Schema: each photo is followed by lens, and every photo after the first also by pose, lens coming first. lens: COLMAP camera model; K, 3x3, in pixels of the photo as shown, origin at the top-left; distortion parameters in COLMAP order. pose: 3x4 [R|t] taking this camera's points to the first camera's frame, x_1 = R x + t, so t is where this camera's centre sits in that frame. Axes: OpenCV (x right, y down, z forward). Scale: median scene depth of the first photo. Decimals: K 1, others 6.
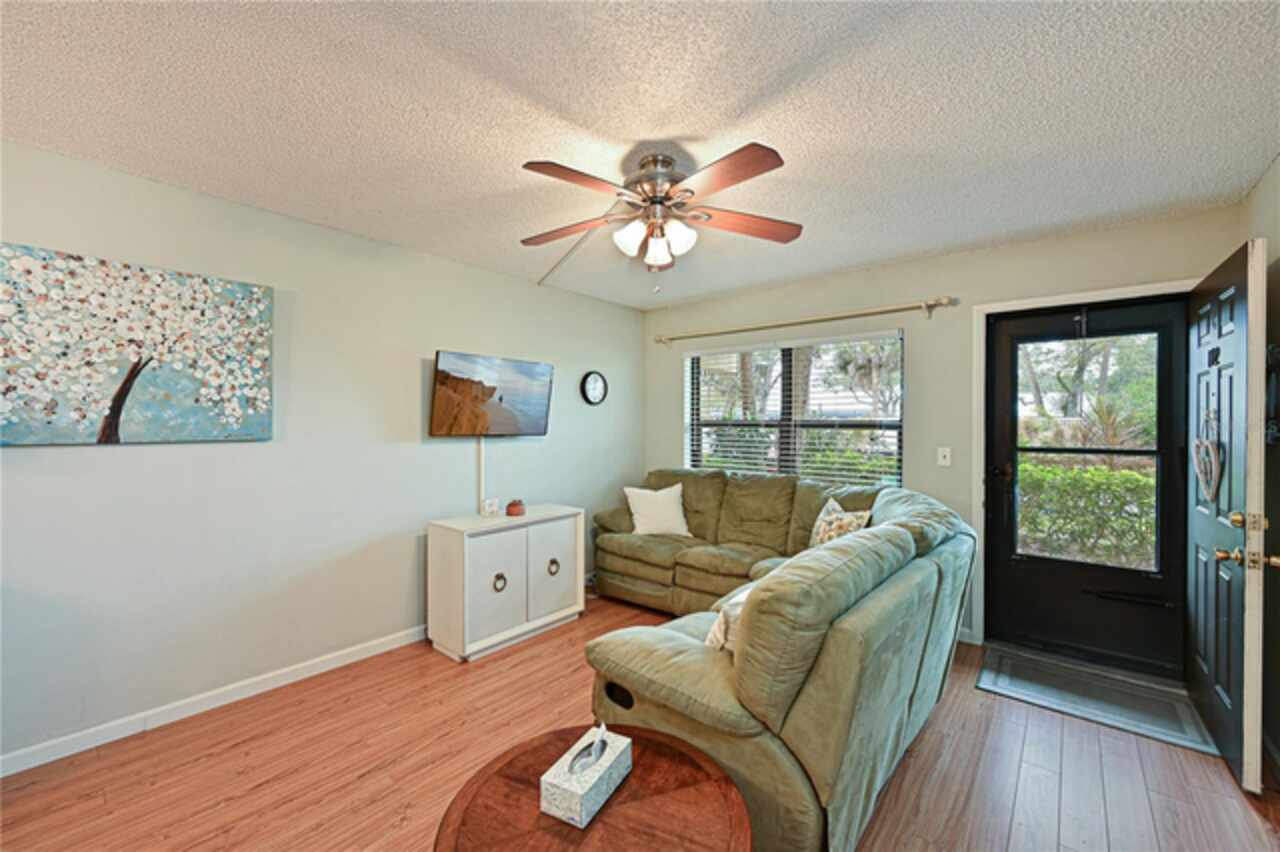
lens RADIAL K [[500.9, 0, 639.1], [0, 500.9, 422.3], [0, 0, 1]] dist [-0.002585, 0.000276]
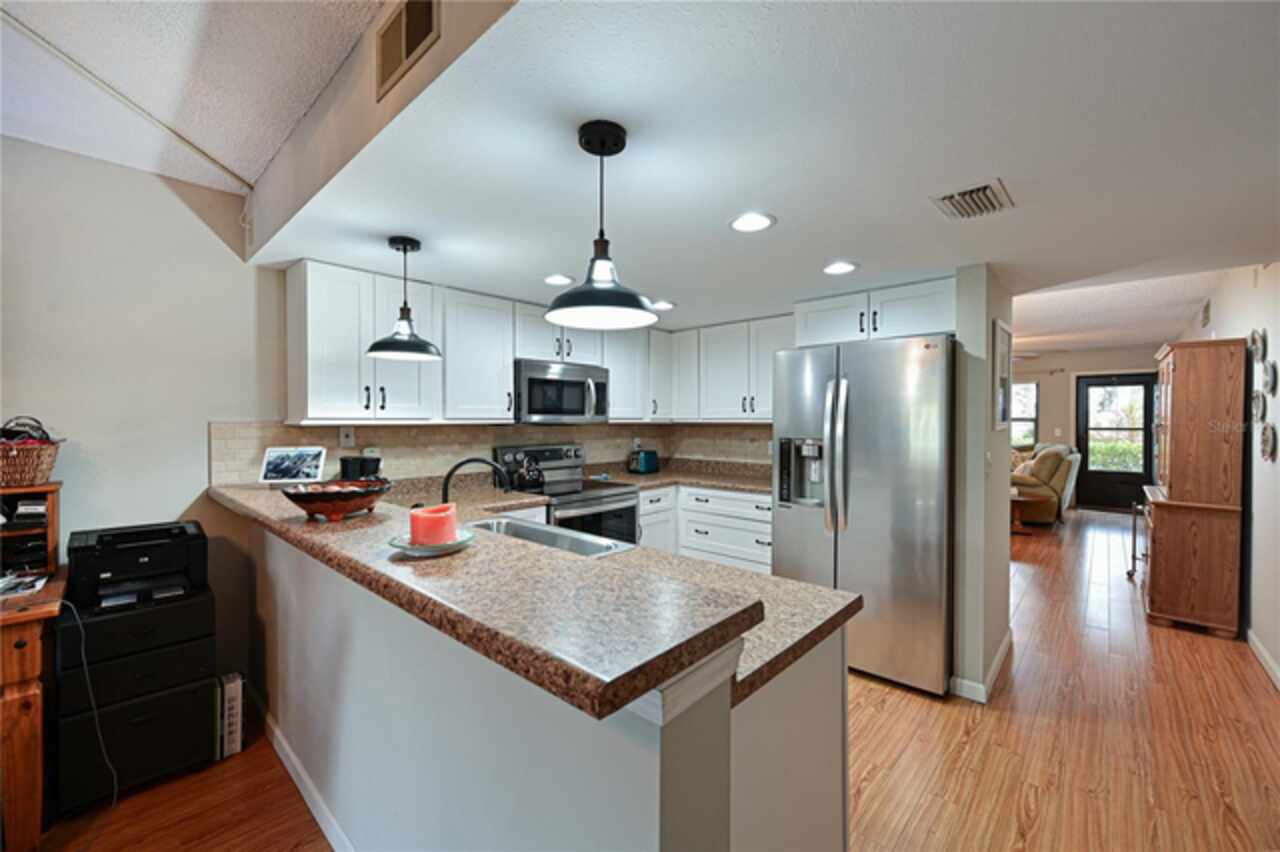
lens RADIAL K [[500.9, 0, 636.0], [0, 500.9, 423.9], [0, 0, 1]] dist [-0.002585, 0.000276]
pose [[0.999062, -0.007630, -0.042617, -1.421490], [0.008022, 0.999927, 0.009047, -0.012706], [0.042545, -0.009381, 0.999051, -1.623391]]
